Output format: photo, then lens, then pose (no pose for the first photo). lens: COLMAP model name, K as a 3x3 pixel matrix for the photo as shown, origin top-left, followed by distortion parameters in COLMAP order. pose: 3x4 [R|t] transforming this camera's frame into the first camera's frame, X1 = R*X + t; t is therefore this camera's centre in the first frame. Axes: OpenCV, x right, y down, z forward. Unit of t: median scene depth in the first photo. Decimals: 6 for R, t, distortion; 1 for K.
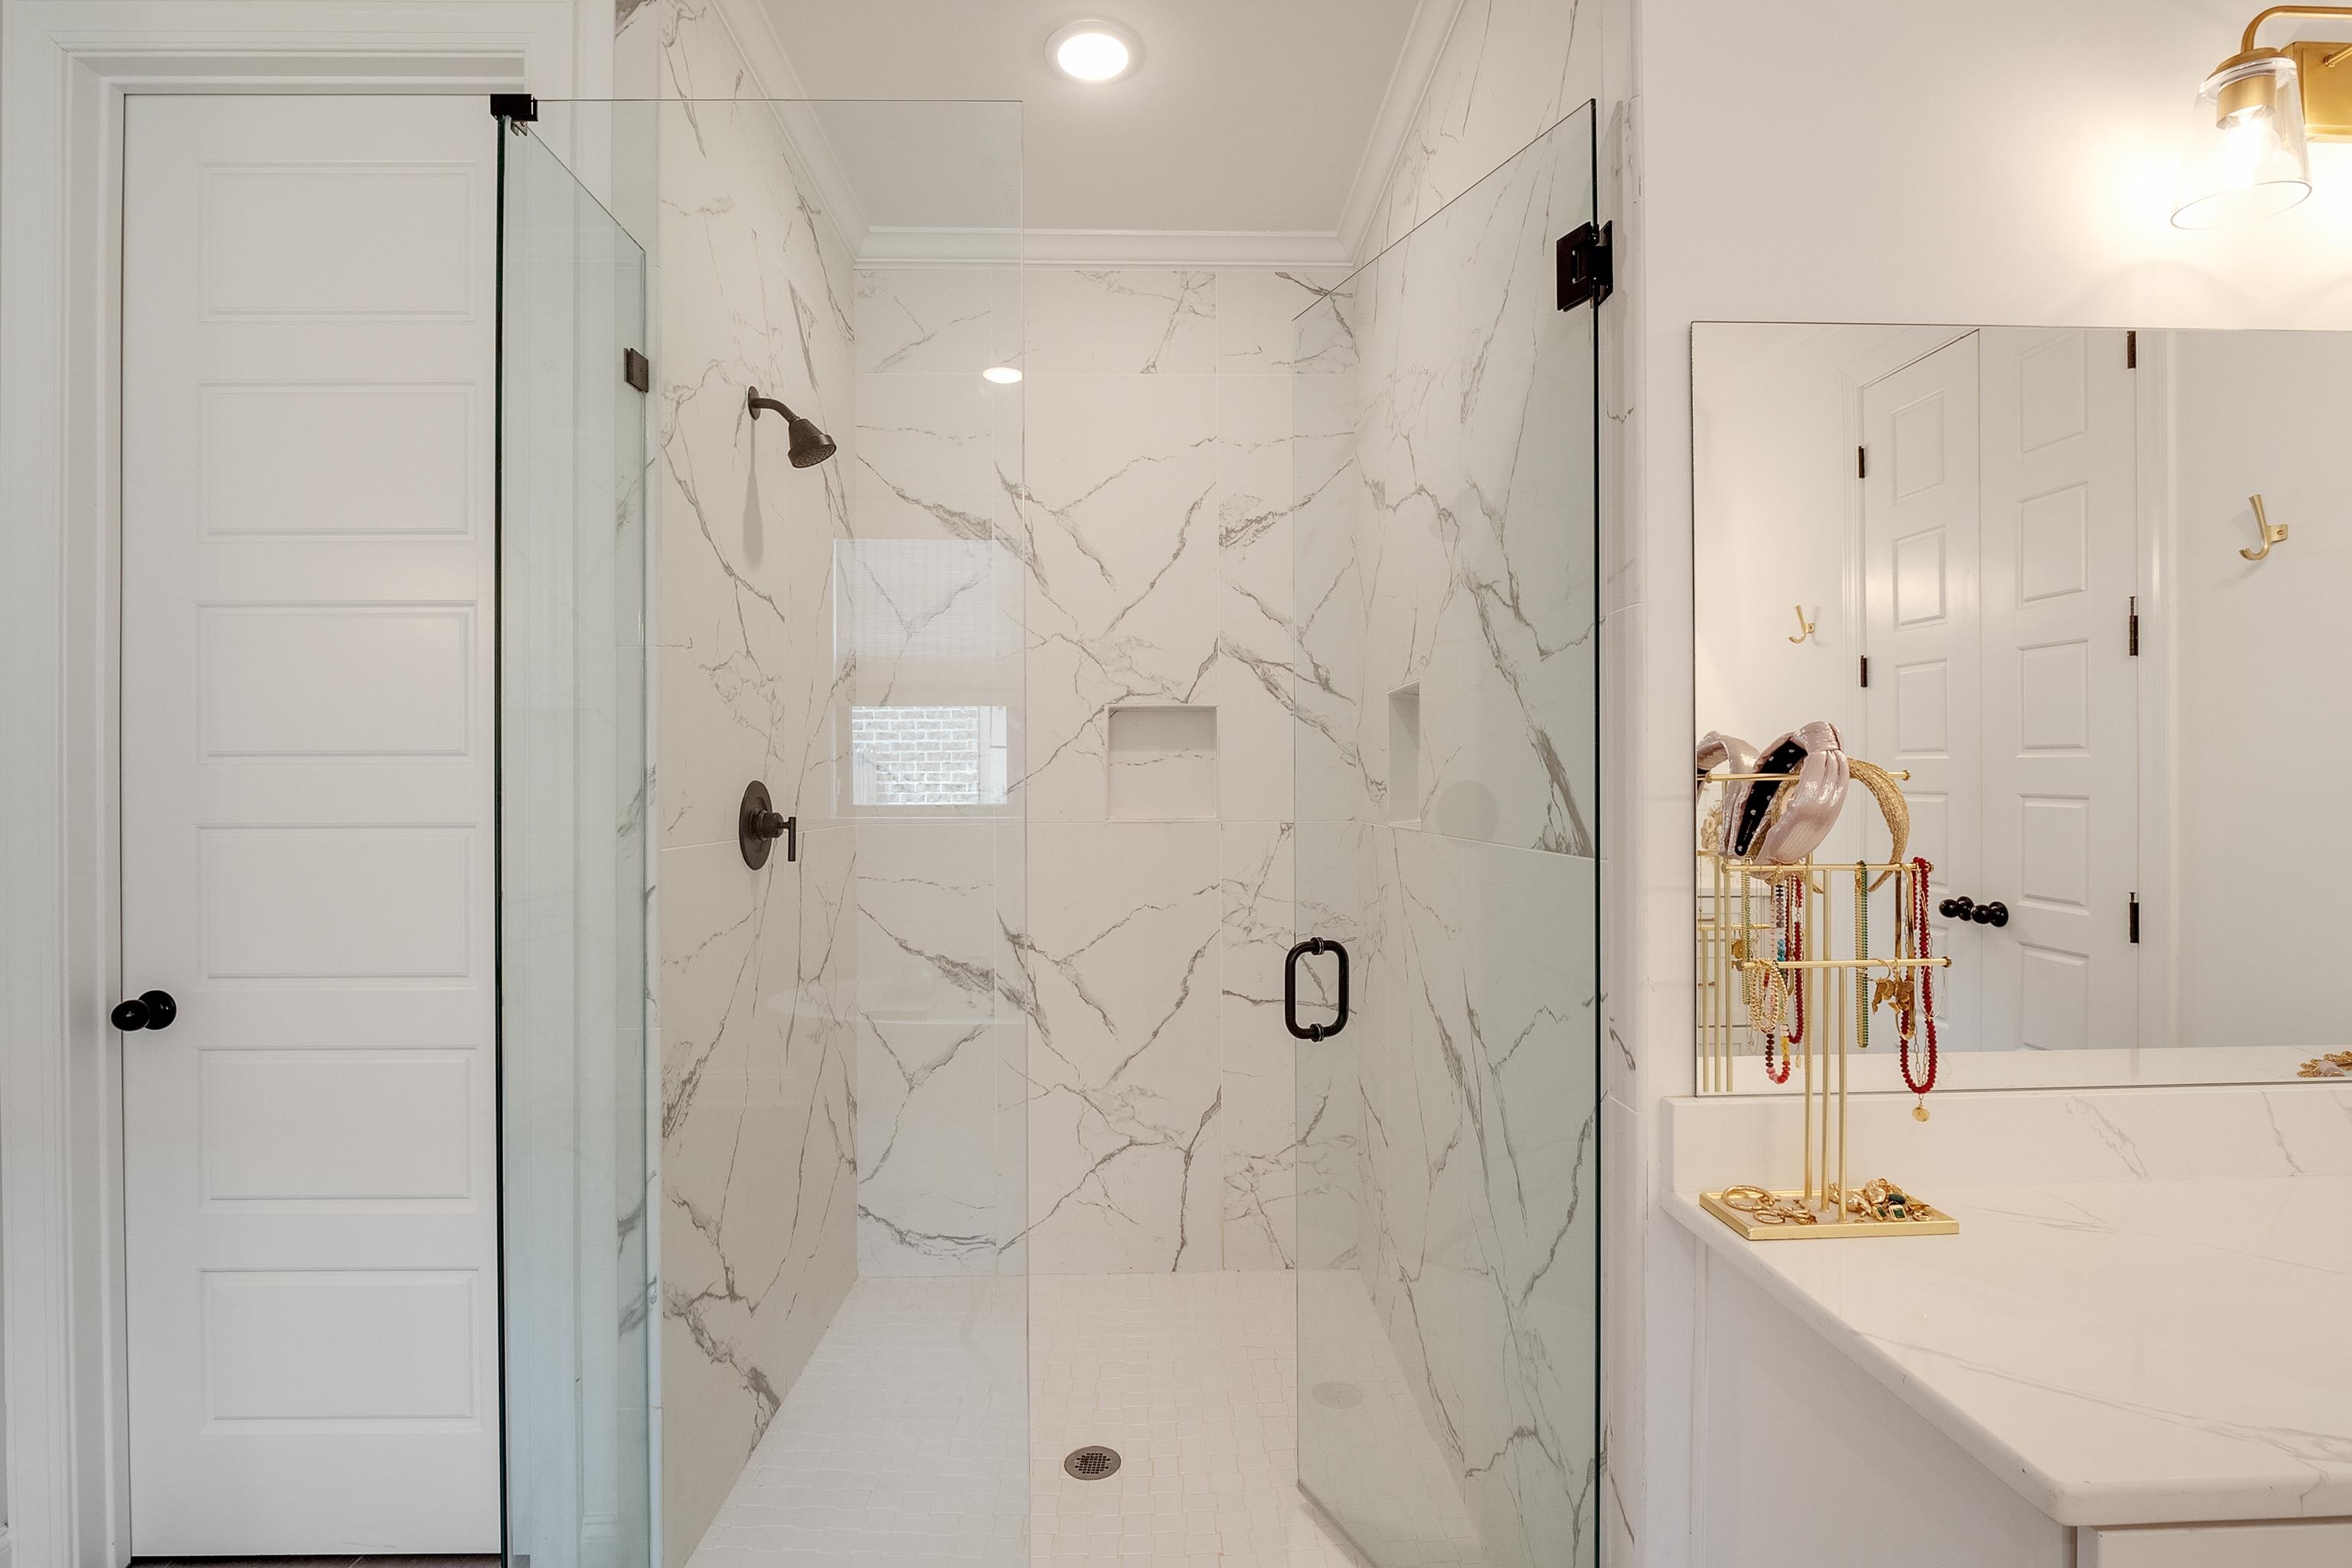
lens RADIAL K [[1100.4, 0, 1171.1], [0, 1100.4, 782.0], [0, 0, 1]] dist [-0.008154, -0.003342]
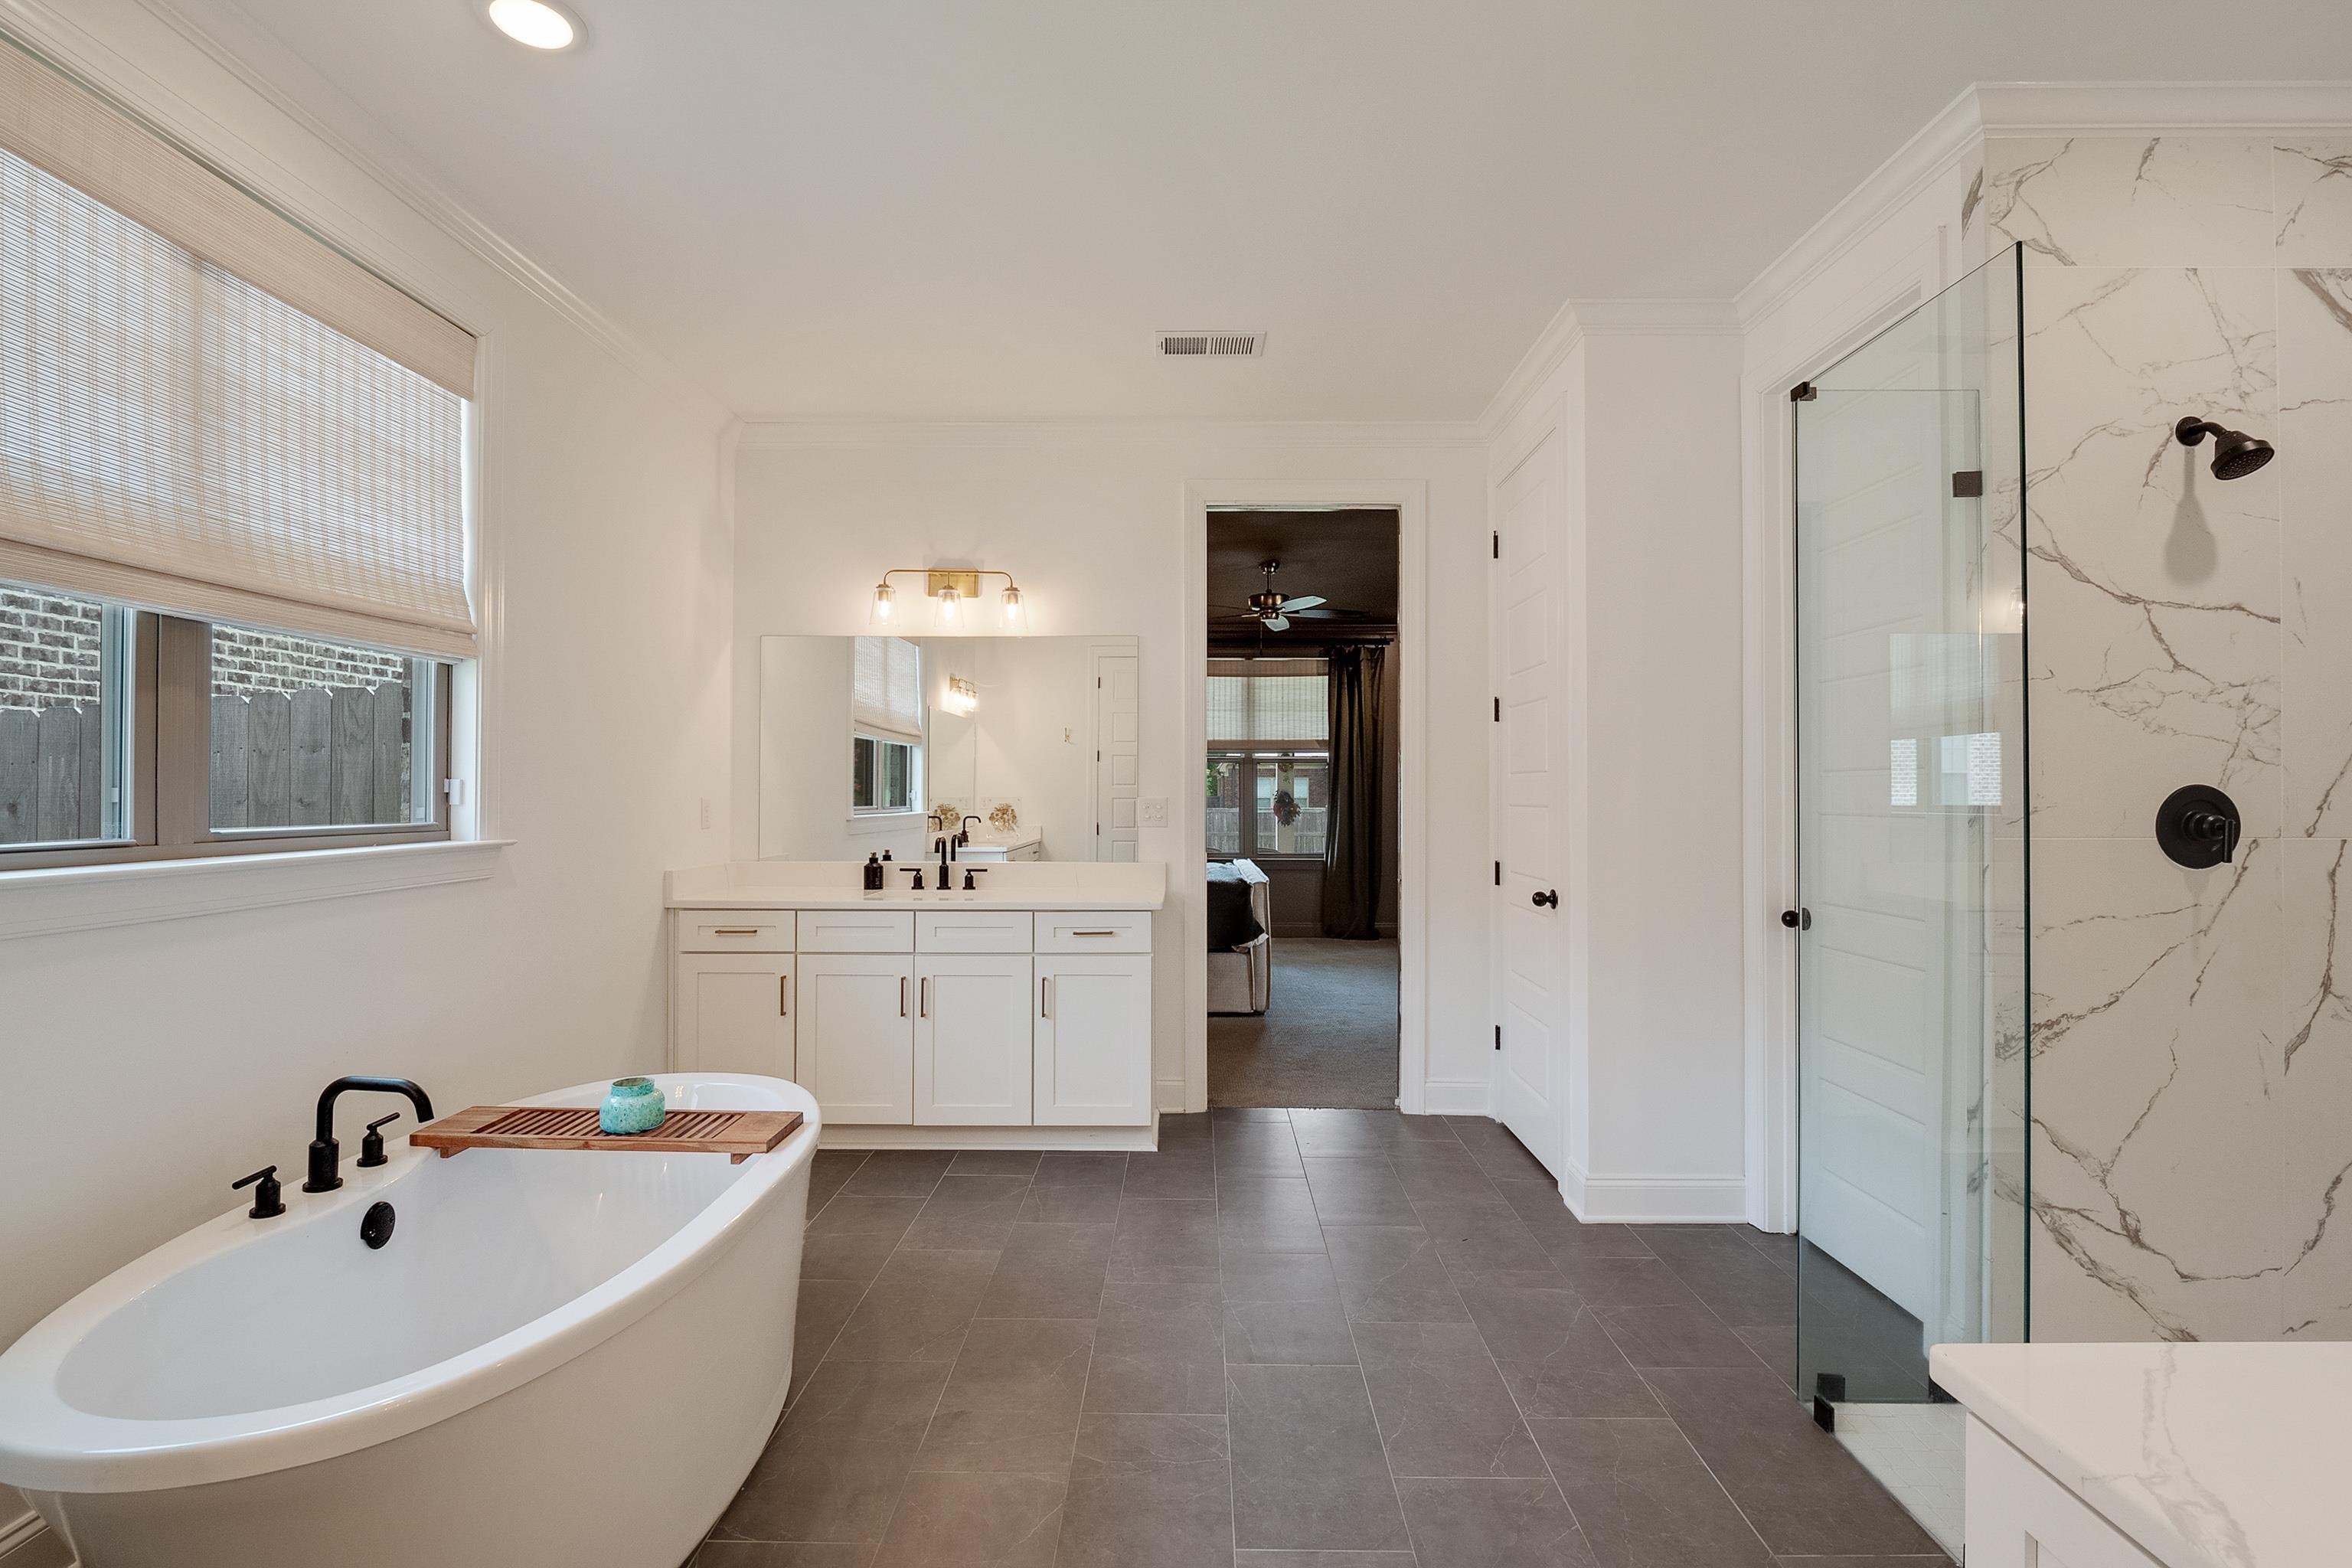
lens RADIAL K [[1100.4, 0, 1174.9], [0, 1100.4, 793.1], [0, 0, 1]] dist [-0.008154, -0.003342]
pose [[-0.040145, 0.005523, -0.999179, 0.739325], [0.003592, 0.999979, 0.005383, -0.002884], [0.999187, -0.003373, -0.040164, 0.058539]]
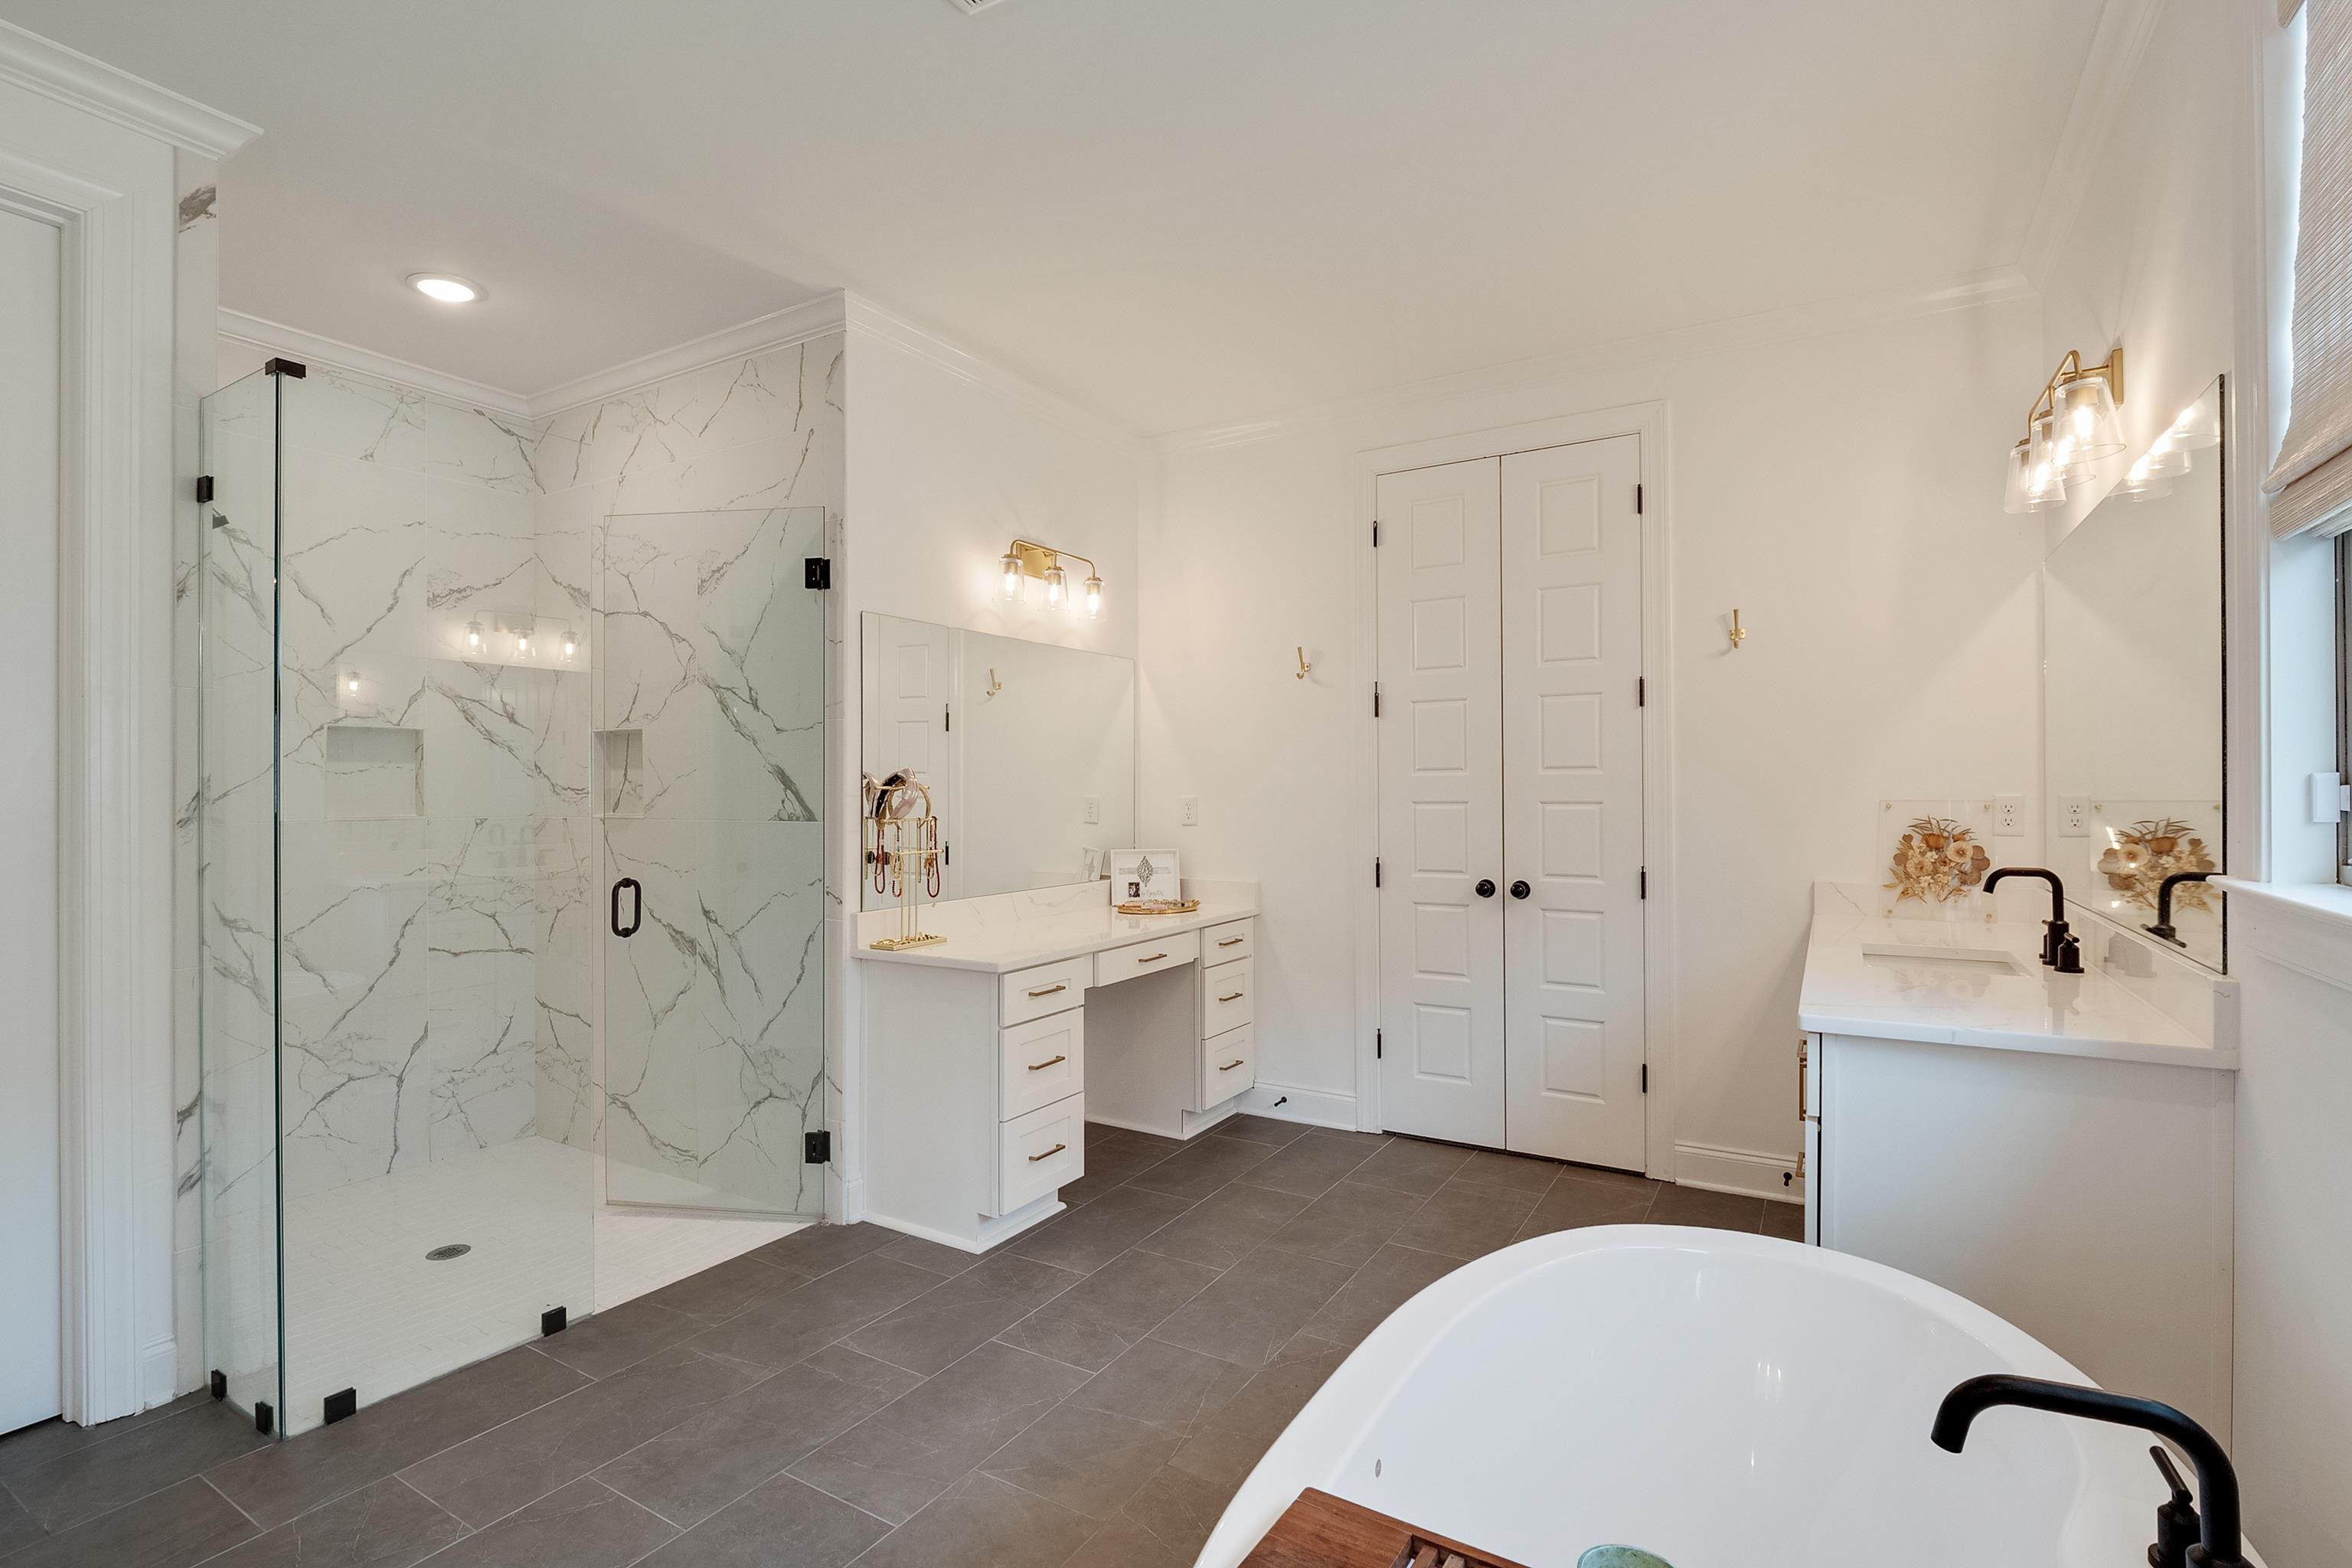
lens RADIAL K [[1100.4, 0, 1176.9], [0, 1100.4, 792.0], [0, 0, 1]] dist [-0.008154, -0.003342]
pose [[0.535414, 0.002010, 0.844588, -0.809943], [-0.004020, 0.999992, 0.000168, 0.001299], [-0.844580, -0.003485, 0.535417, -0.623713]]
